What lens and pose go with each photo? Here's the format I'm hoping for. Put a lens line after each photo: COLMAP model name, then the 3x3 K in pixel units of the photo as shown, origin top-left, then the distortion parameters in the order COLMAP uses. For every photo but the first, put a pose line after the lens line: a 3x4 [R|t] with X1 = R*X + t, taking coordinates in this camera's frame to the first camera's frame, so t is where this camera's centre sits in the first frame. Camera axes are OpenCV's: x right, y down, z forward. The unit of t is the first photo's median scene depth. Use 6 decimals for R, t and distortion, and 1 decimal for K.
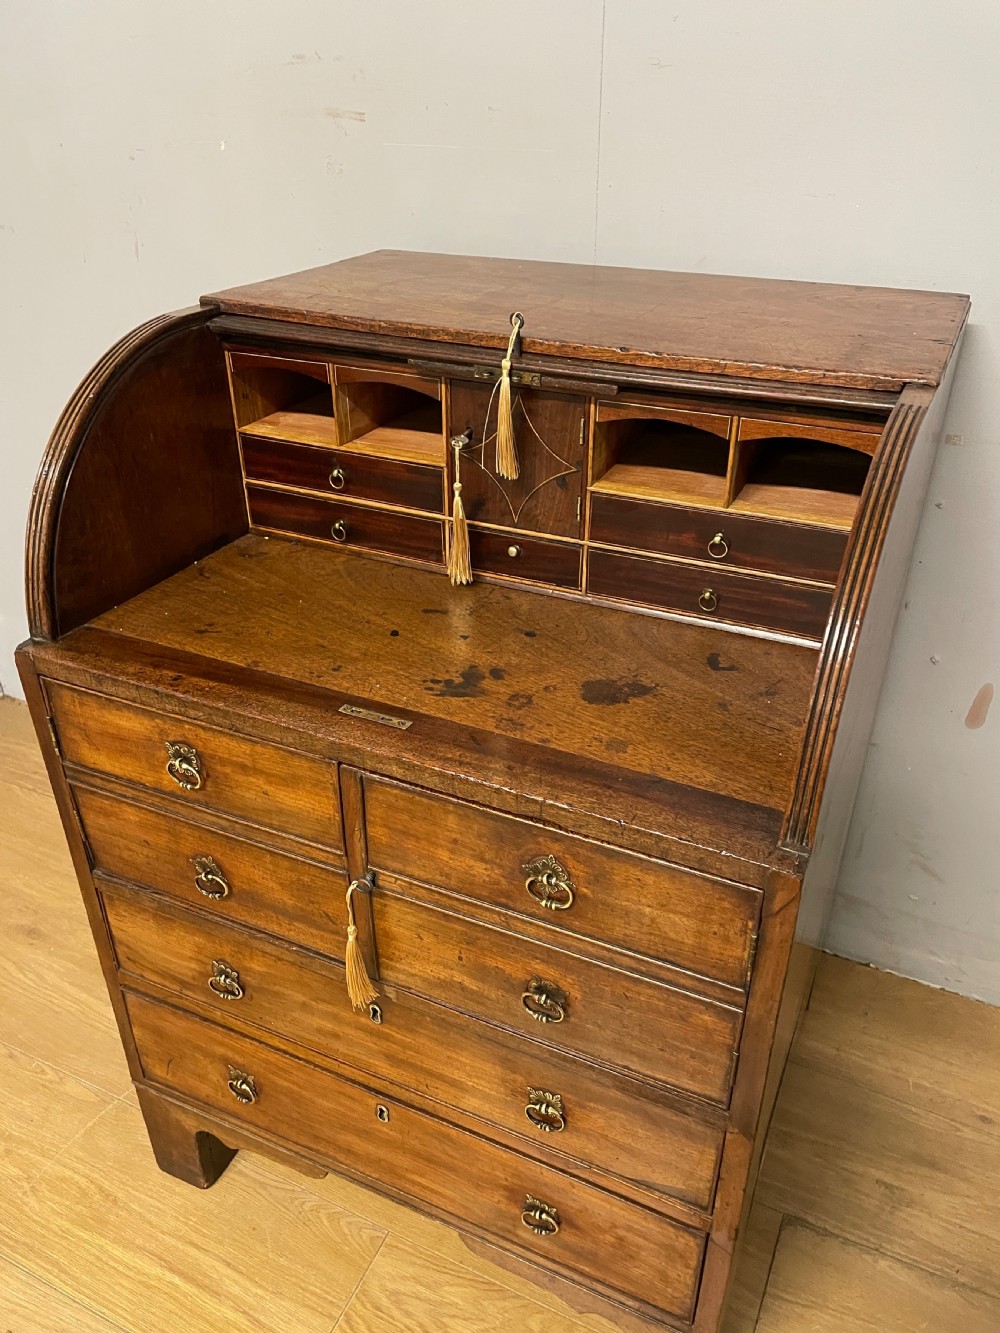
lens RADIAL K [[1007.0, 0, 514.7], [0, 1007.0, 664.3], [0, 0, 1]] dist [0.094121, -0.118576]
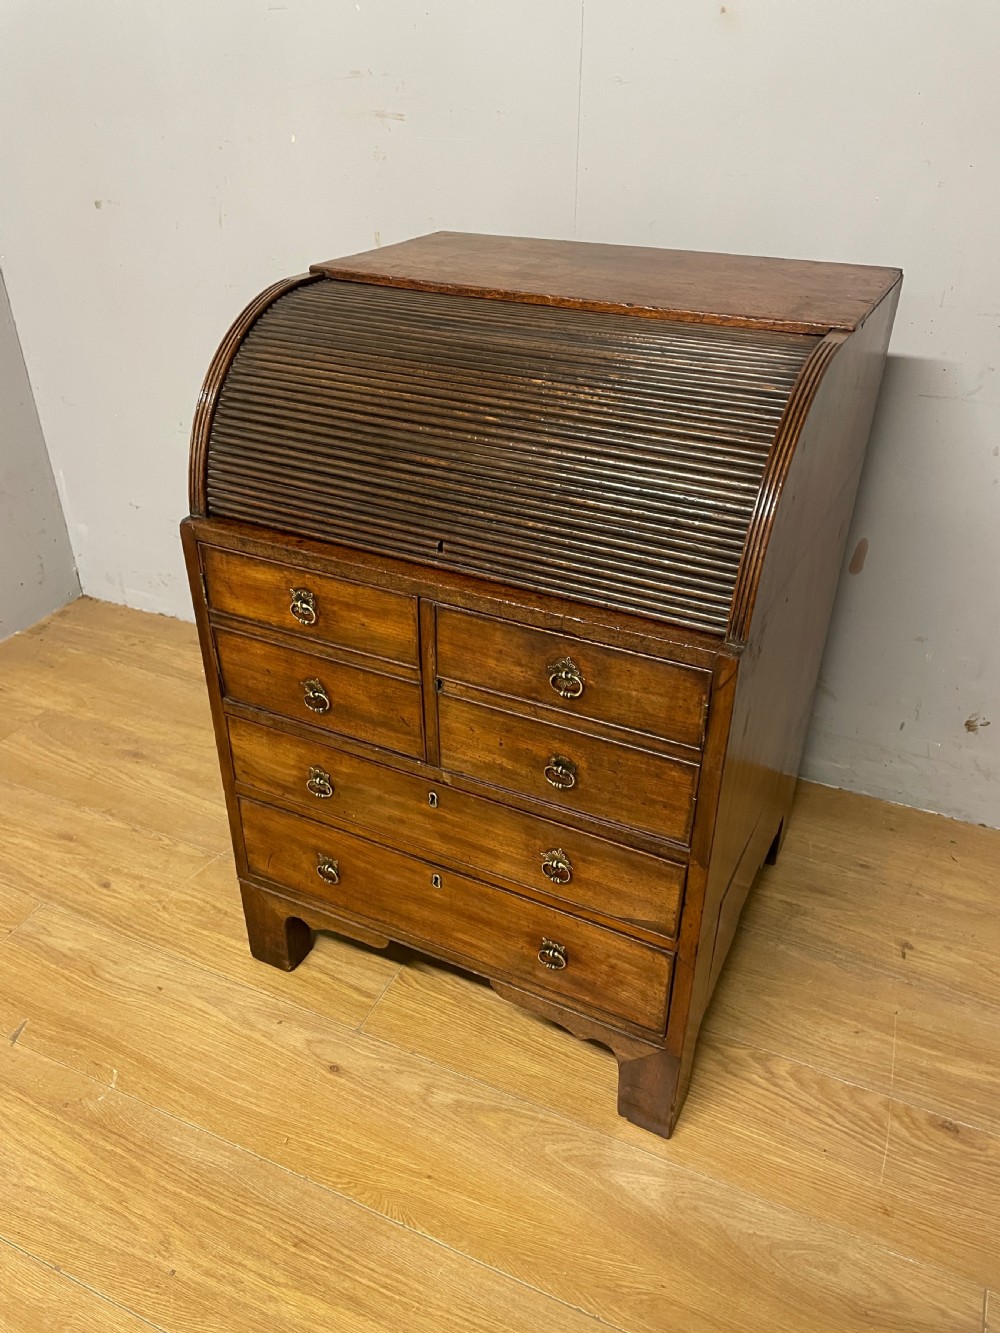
lens RADIAL K [[1007.0, 0, 494.3], [0, 1007.0, 658.7], [0, 0, 1]] dist [0.094121, -0.118576]
pose [[0.999228, 0.020890, -0.033273, -0.017470], [-0.020618, 0.999751, 0.008479, 0.150103], [0.033442, -0.007787, 0.999410, -0.357088]]
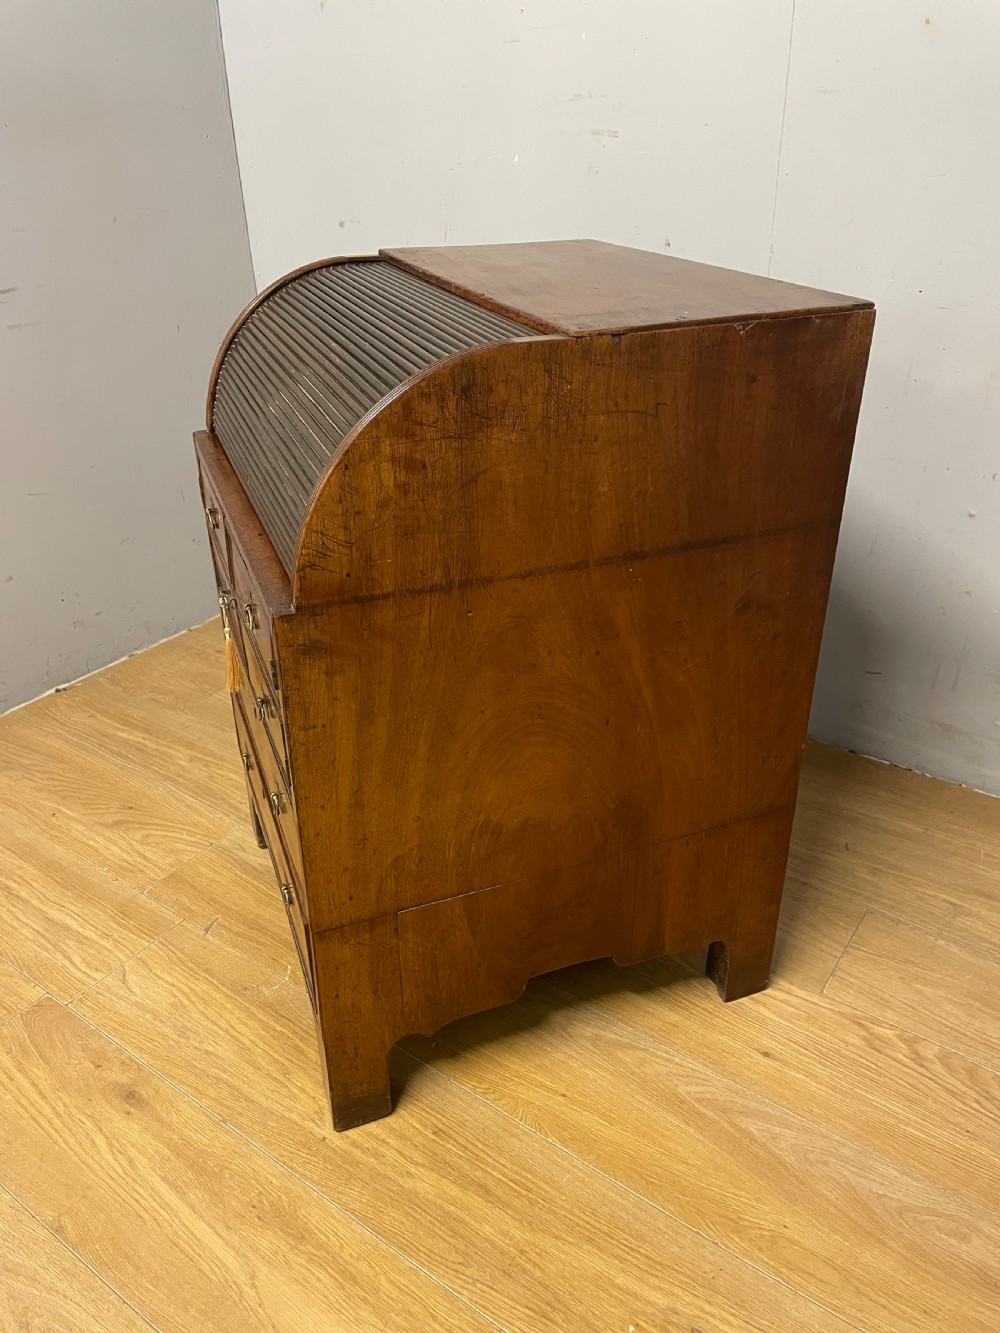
lens RADIAL K [[1007.0, 0, 502.8], [0, 1007.0, 653.2], [0, 0, 1]] dist [0.094121, -0.118576]
pose [[0.974291, 0.088778, -0.207065, 0.025568], [-0.099741, 0.994079, -0.043101, 0.321719], [0.202013, 0.062646, 0.977377, -0.459550]]
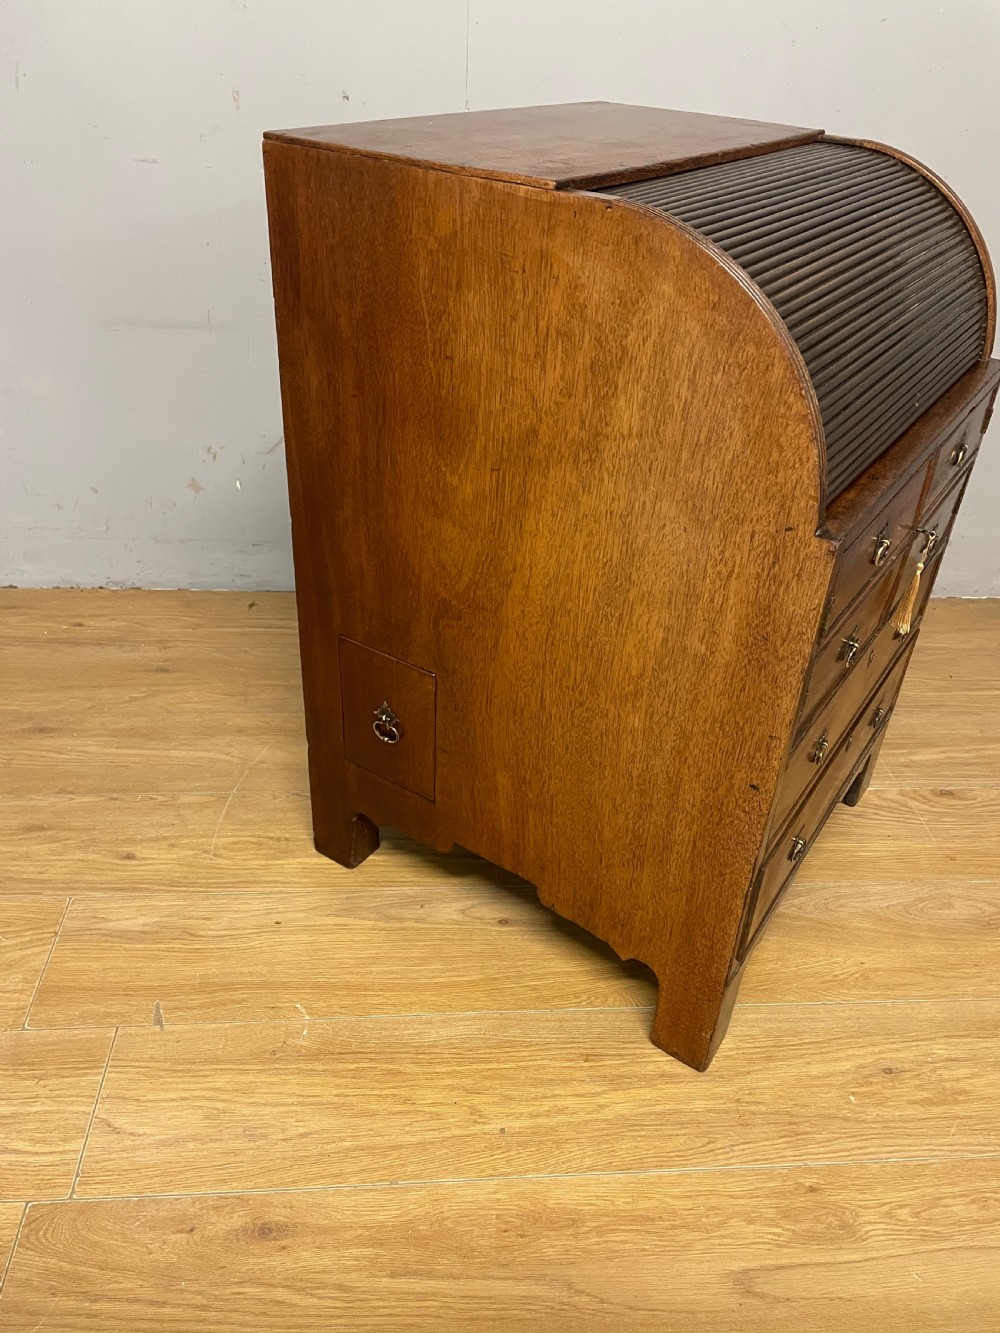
lens RADIAL K [[1007.0, 0, 514.7], [0, 1007.0, 657.6], [0, 0, 1]] dist [0.094121, -0.118576]
pose [[0.886349, -0.209310, 0.413006, -0.882509], [0.184145, 0.977765, 0.100335, 0.237904], [-0.424824, -0.012879, 0.905184, -0.244173]]
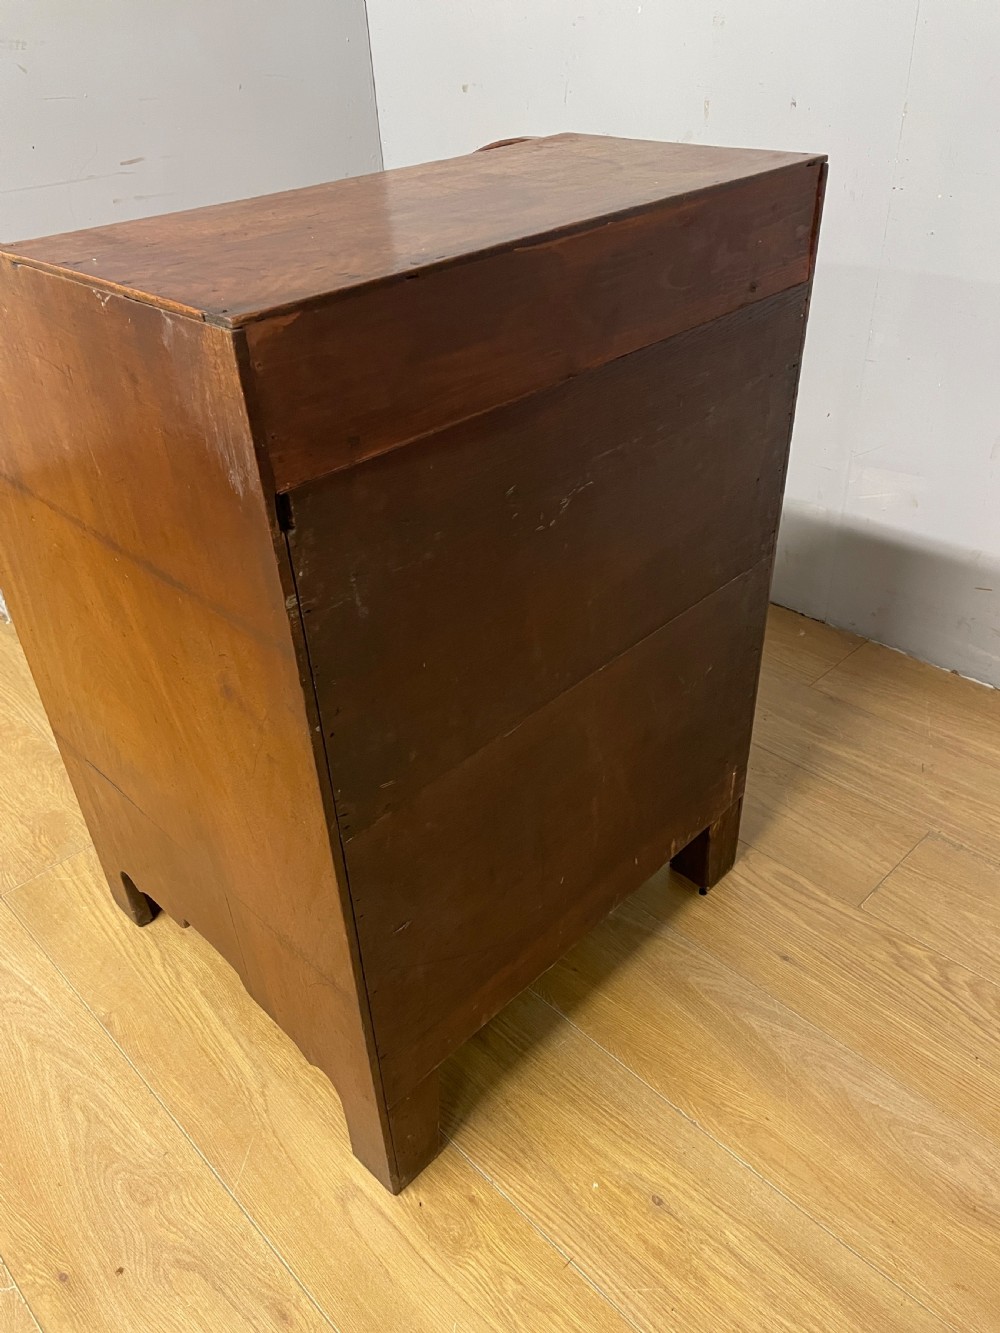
lens RADIAL K [[1007.0, 0, 497.2], [0, 1007.0, 660.9], [0, 0, 1]] dist [0.094121, -0.118576]
pose [[0.916547, 0.185386, -0.354364, 0.216288], [-0.166353, 0.982505, 0.083732, 0.322242], [0.363687, -0.017795, 0.931351, -0.409007]]
